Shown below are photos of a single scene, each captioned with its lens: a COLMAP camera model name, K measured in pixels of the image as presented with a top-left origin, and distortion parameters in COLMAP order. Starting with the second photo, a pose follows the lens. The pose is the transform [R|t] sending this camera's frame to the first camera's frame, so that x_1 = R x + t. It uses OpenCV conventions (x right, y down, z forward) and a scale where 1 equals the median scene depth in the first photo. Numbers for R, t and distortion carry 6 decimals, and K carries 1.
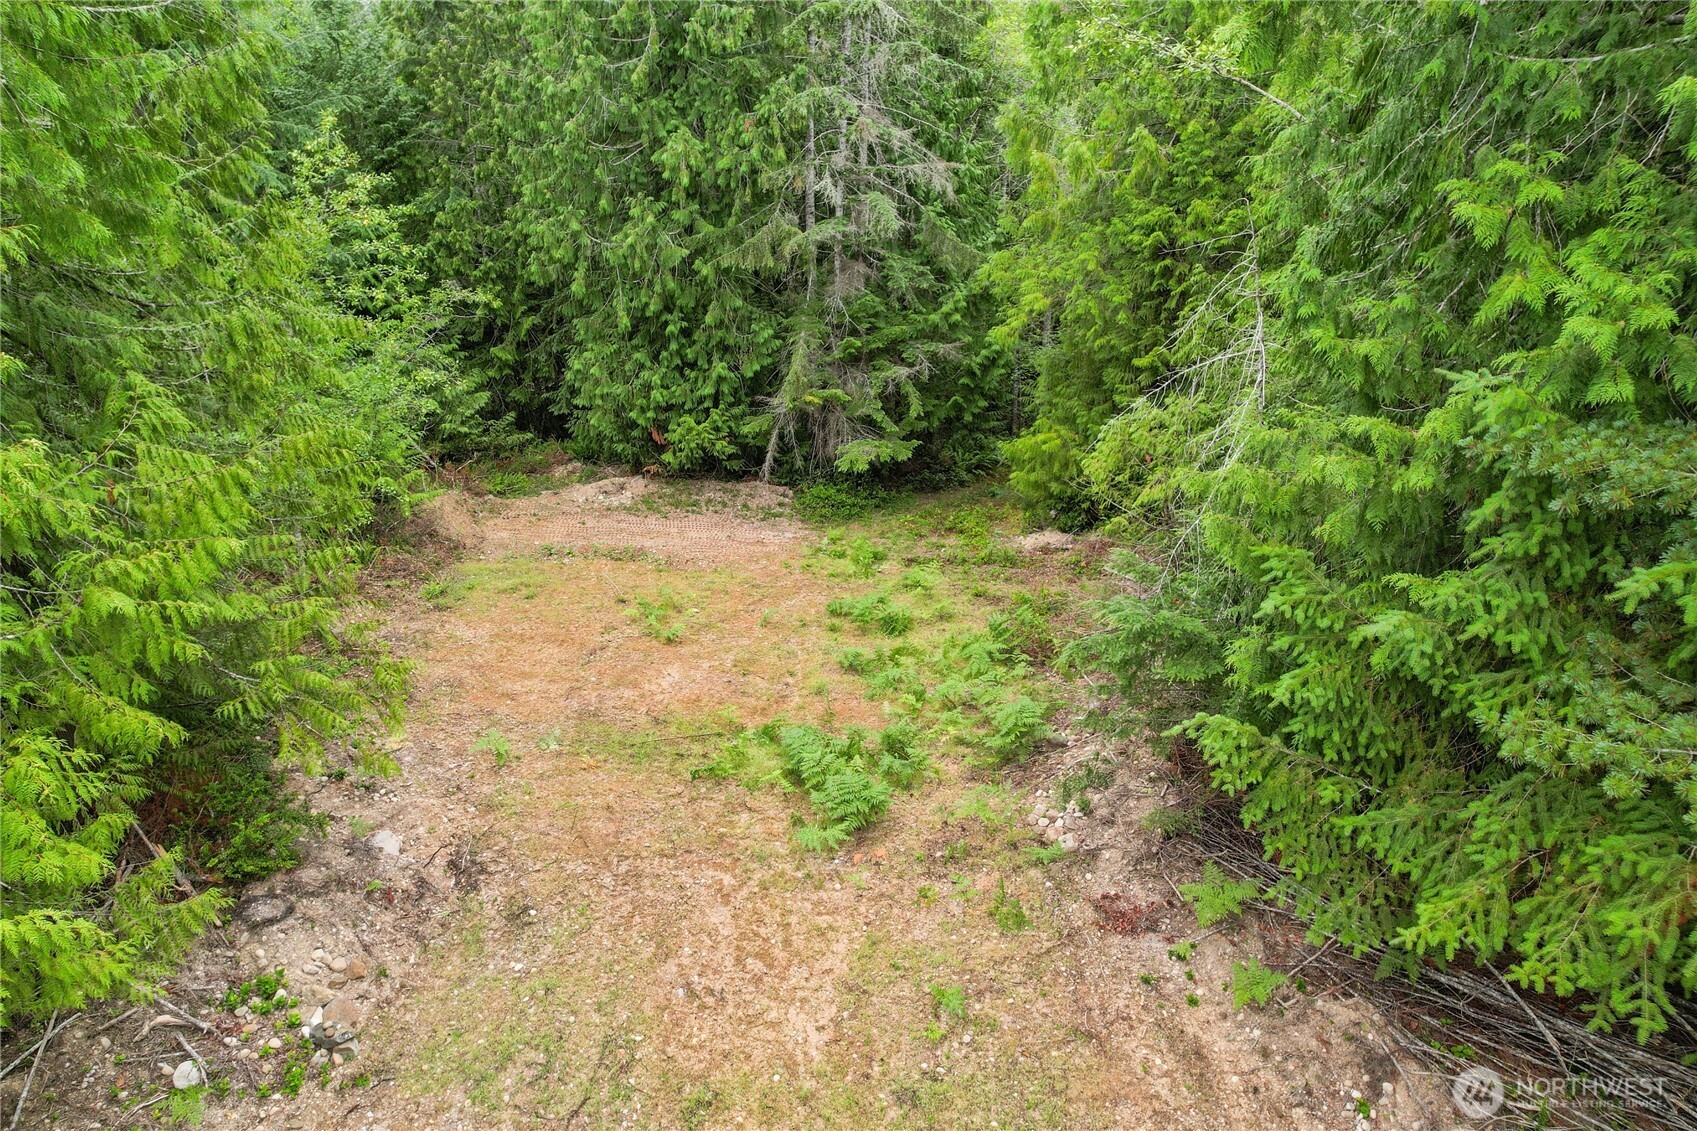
lens RADIAL K [[1073.7, 0, 848.5], [0, 1073.7, 565.5], [0, 0, 1]] dist [-0.066861, 0.019201]
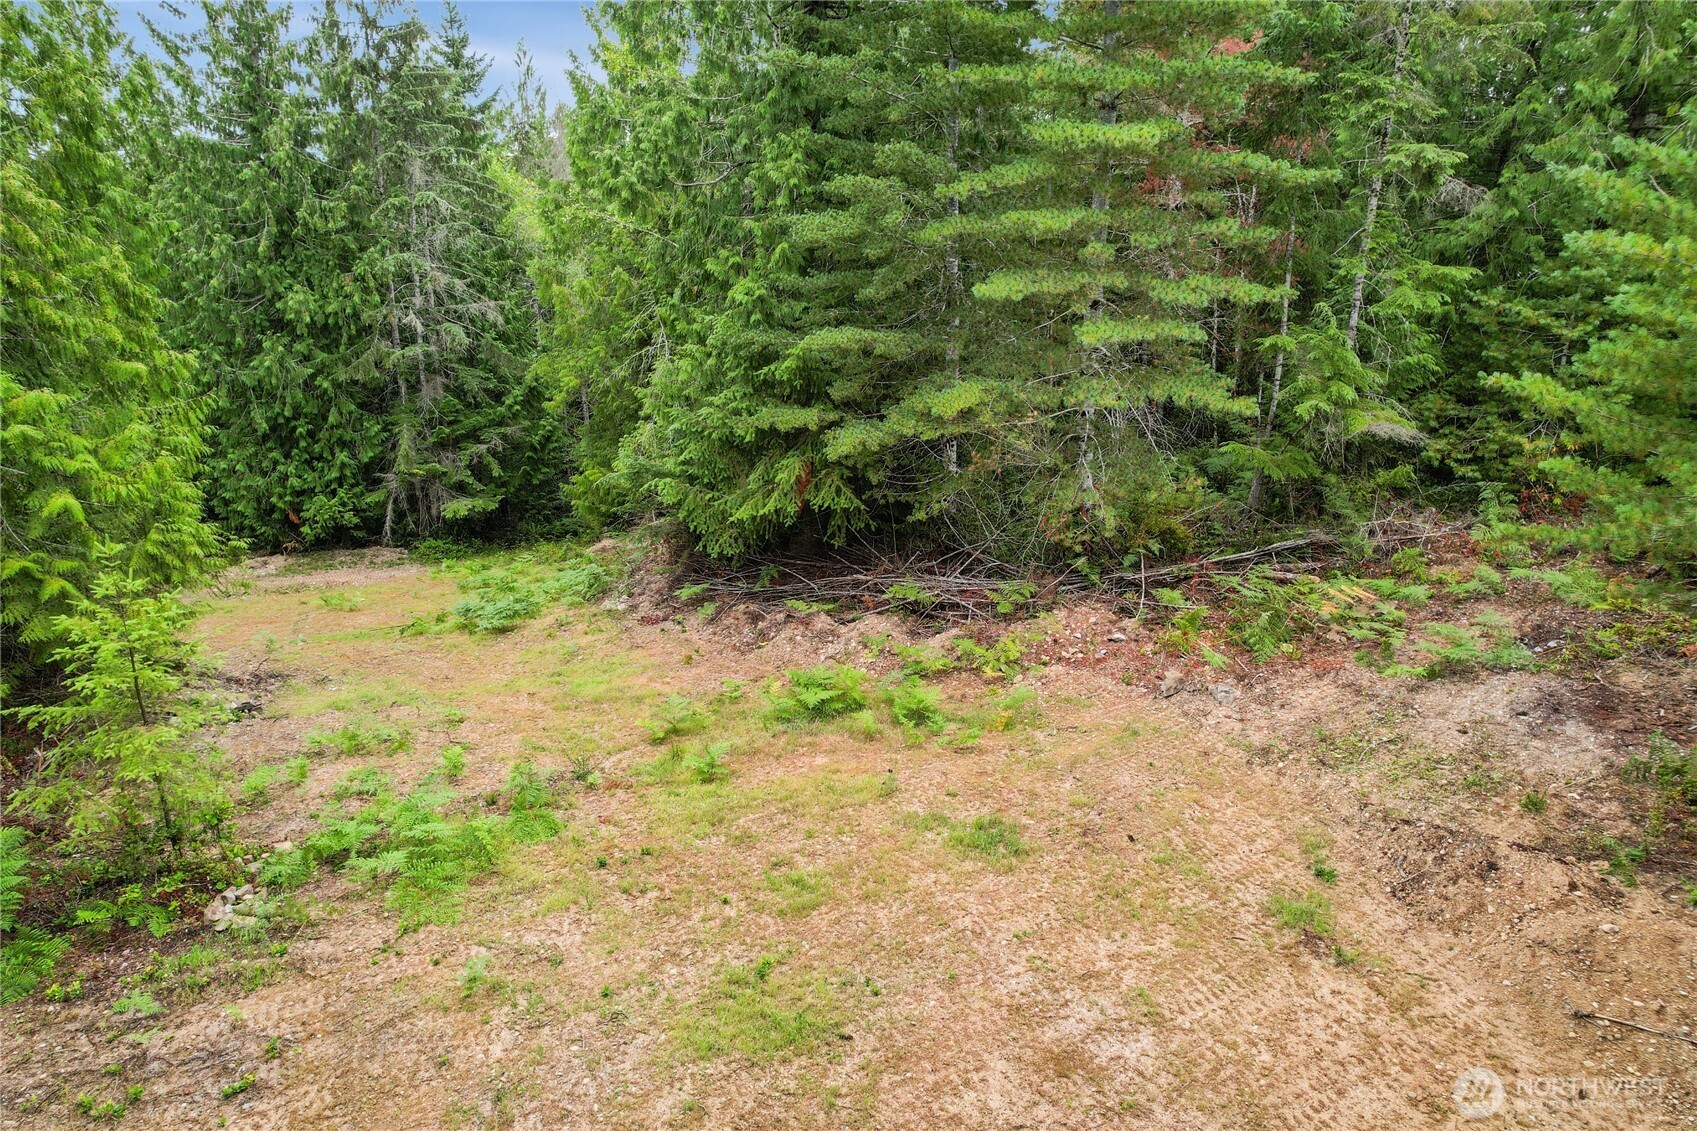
lens RADIAL K [[1073.7, 0, 848.5], [0, 1073.7, 565.5], [0, 0, 1]] dist [-0.066861, 0.019201]
pose [[0.913249, -0.127468, 0.386948, -0.071605], [0.184661, 0.976137, -0.114266, 0.217890], [-0.363149, 0.175807, 0.914994, -0.419728]]
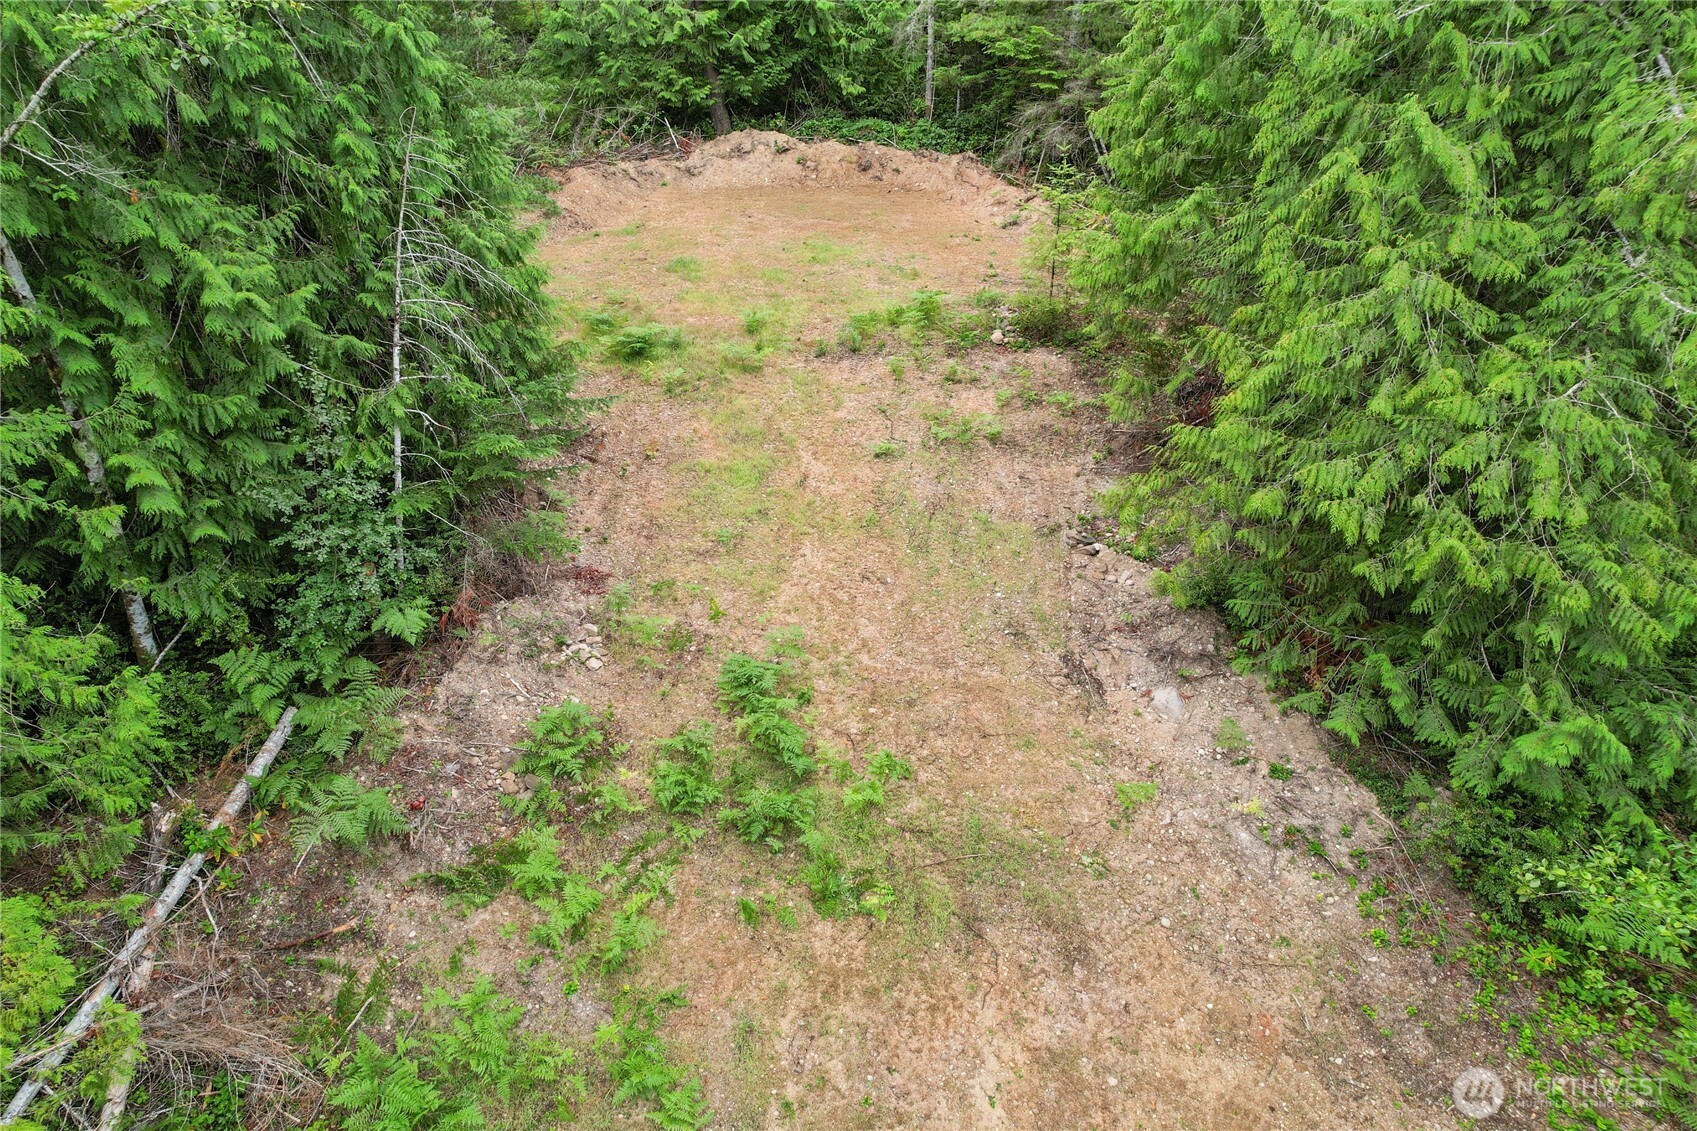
lens RADIAL K [[1073.7, 0, 848.5], [0, 1073.7, 565.5], [0, 0, 1]] dist [-0.066861, 0.019201]
pose [[-0.997640, -0.042996, 0.053537, -0.070194], [0.022610, 0.530503, 0.847382, -0.367430], [-0.064835, 0.846592, -0.528279, 0.698978]]
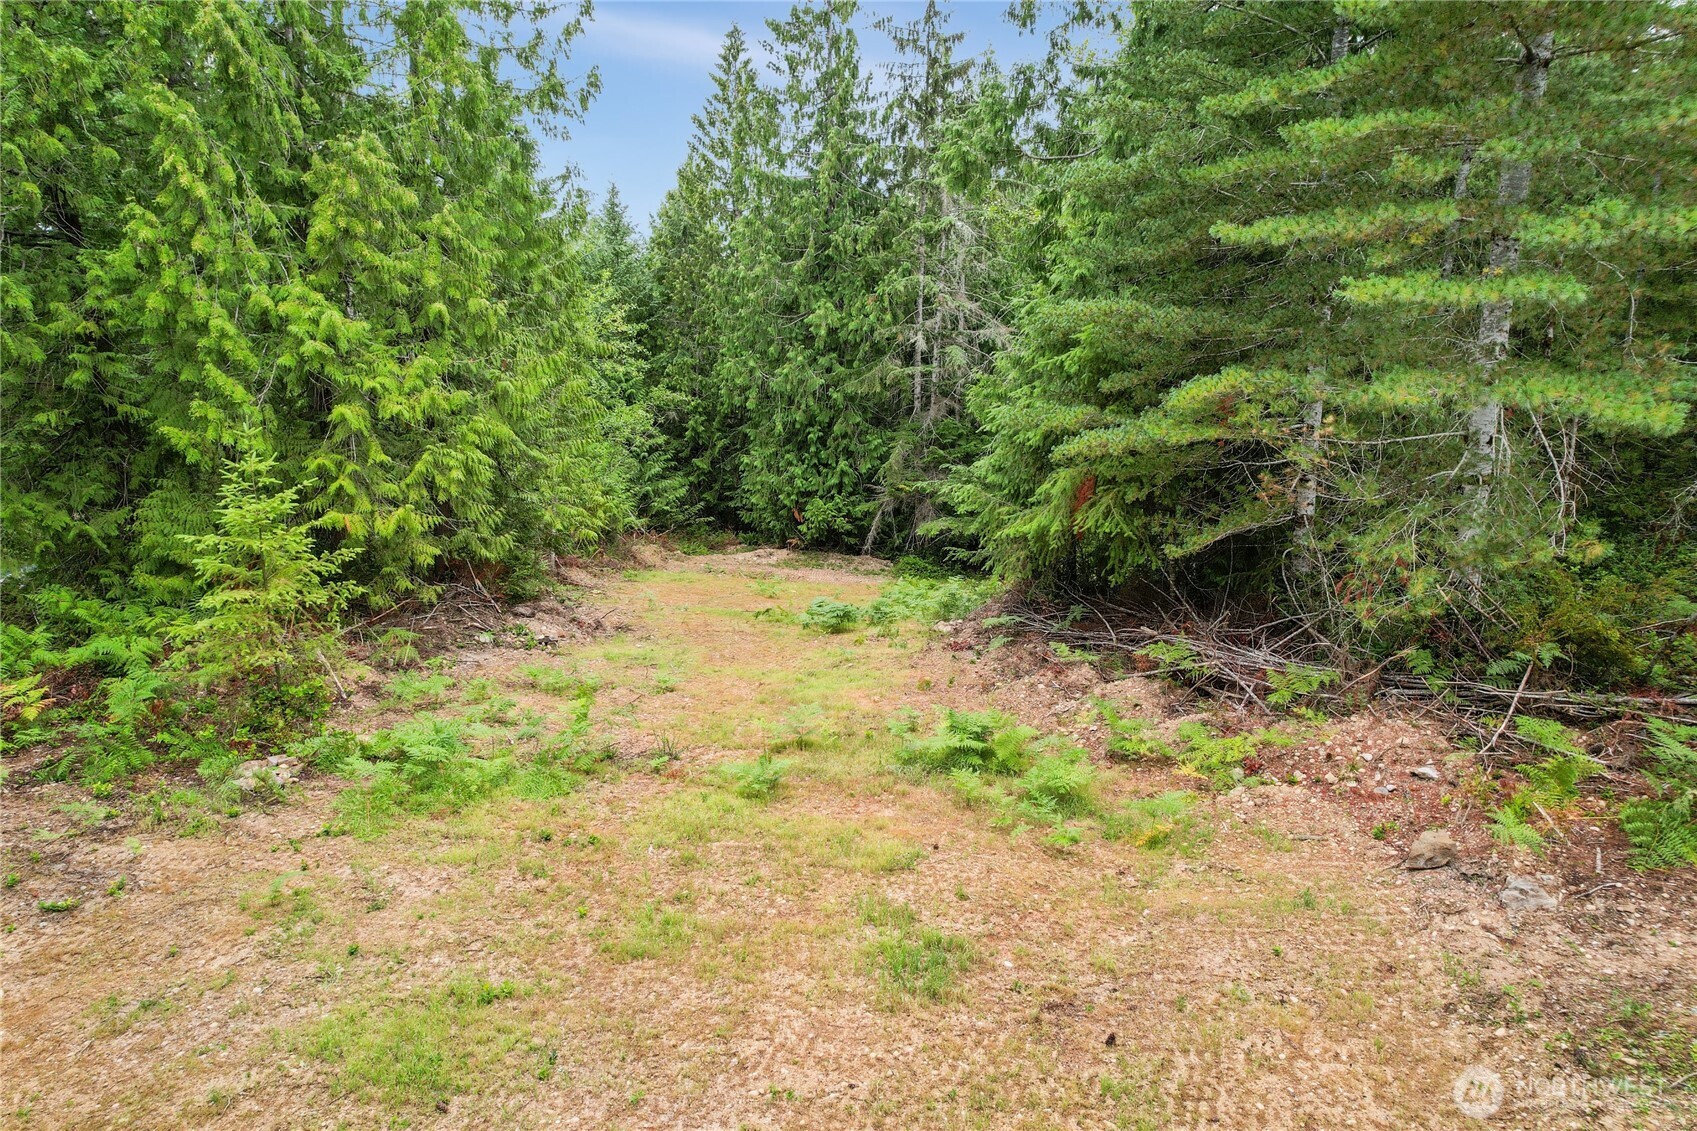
lens RADIAL K [[1073.7, 0, 848.5], [0, 1073.7, 565.5], [0, 0, 1]] dist [-0.066861, 0.019201]
pose [[0.978974, 0.050310, -0.197684, 0.176498], [-0.092336, 0.973432, -0.209535, 0.244504], [0.181890, 0.223382, 0.957610, -0.334013]]
